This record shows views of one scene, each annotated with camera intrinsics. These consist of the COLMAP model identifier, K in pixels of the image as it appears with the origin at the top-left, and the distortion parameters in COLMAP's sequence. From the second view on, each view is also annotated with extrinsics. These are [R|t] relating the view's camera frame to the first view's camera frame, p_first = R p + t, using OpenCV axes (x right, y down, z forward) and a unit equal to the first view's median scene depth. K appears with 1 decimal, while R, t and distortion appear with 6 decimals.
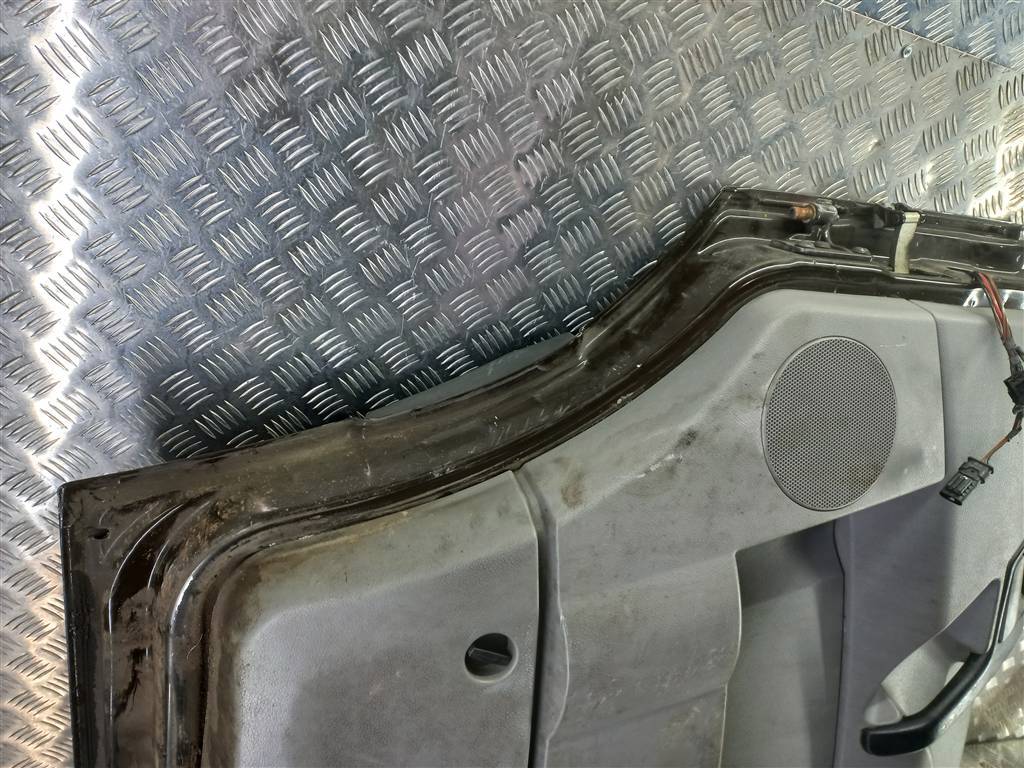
lens RADIAL K [[773.1, 0, 509.7], [0, 773.1, 405.1], [0, 0, 1]] dist [0.054440, -0.059500]
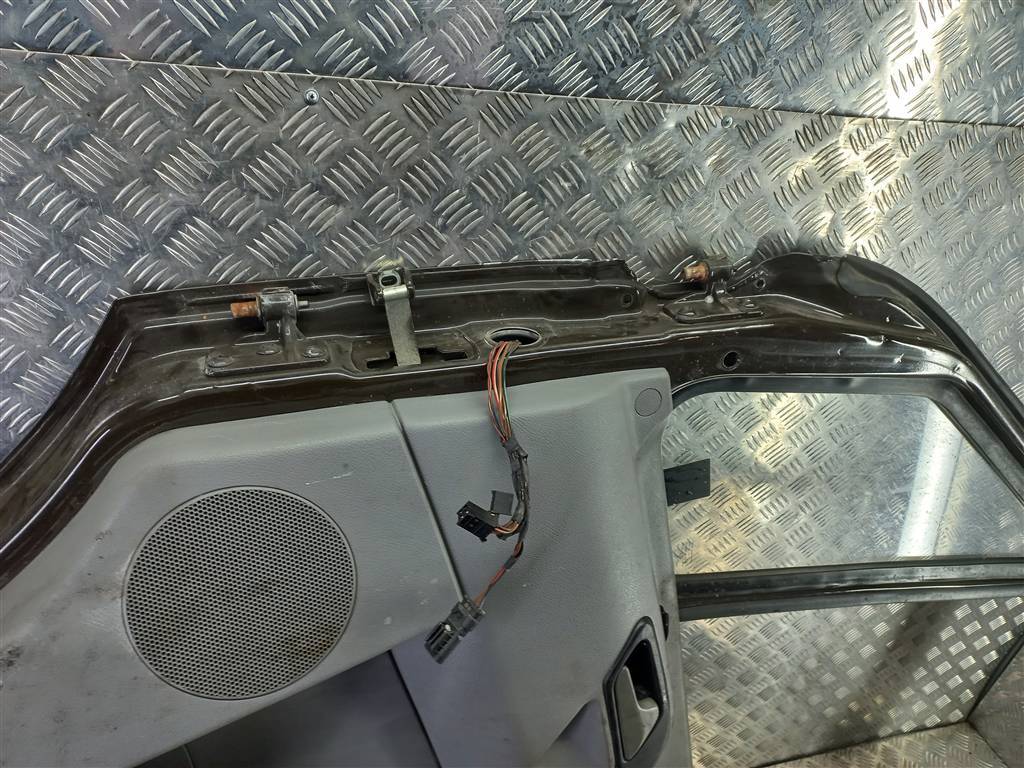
lens RADIAL K [[750.0, 0, 512.0], [0, 750.0, 384.0], [0, 0, 1]] dist [0.052684, 0.000001]
pose [[0.989257, -0.113517, -0.092116, 0.826534], [0.119765, 0.990647, 0.065387, -0.219098], [0.083832, -0.075717, 0.993599, 0.277590]]
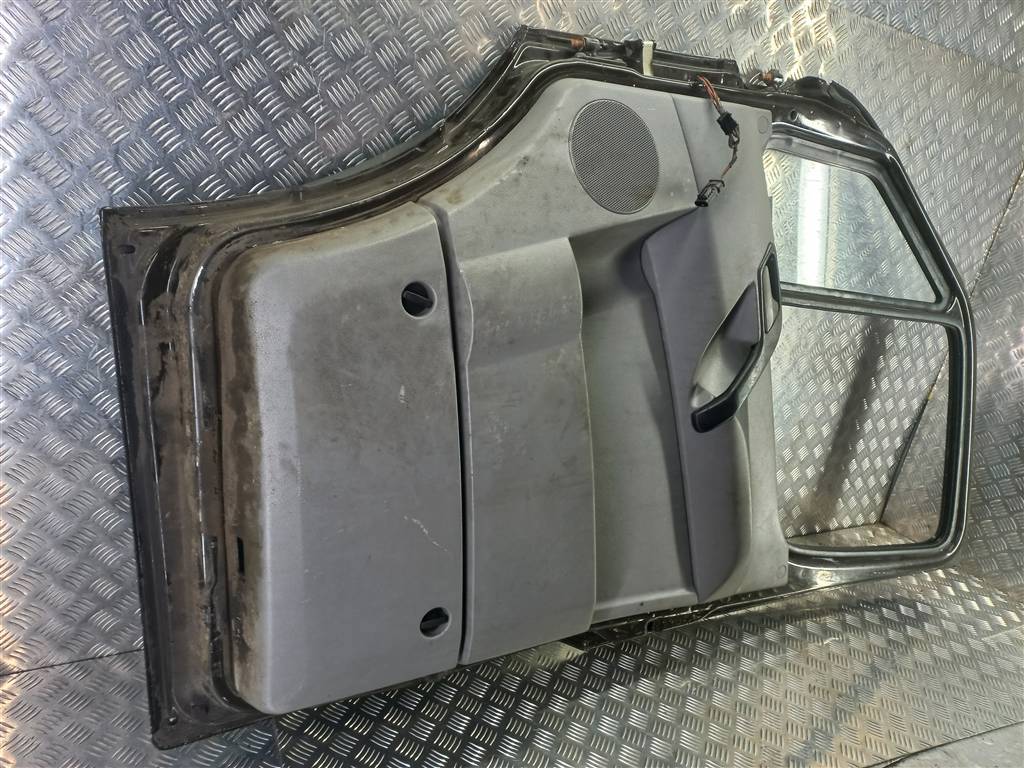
lens RADIAL K [[773.1, 0, 509.7], [0, 773.1, 405.1], [0, 0, 1]] dist [0.054440, -0.059500]
pose [[0.973357, -0.159001, 0.165214, -0.120595], [0.174830, 0.980830, -0.086064, 0.625033], [-0.148363, 0.112655, 0.982495, -0.421511]]
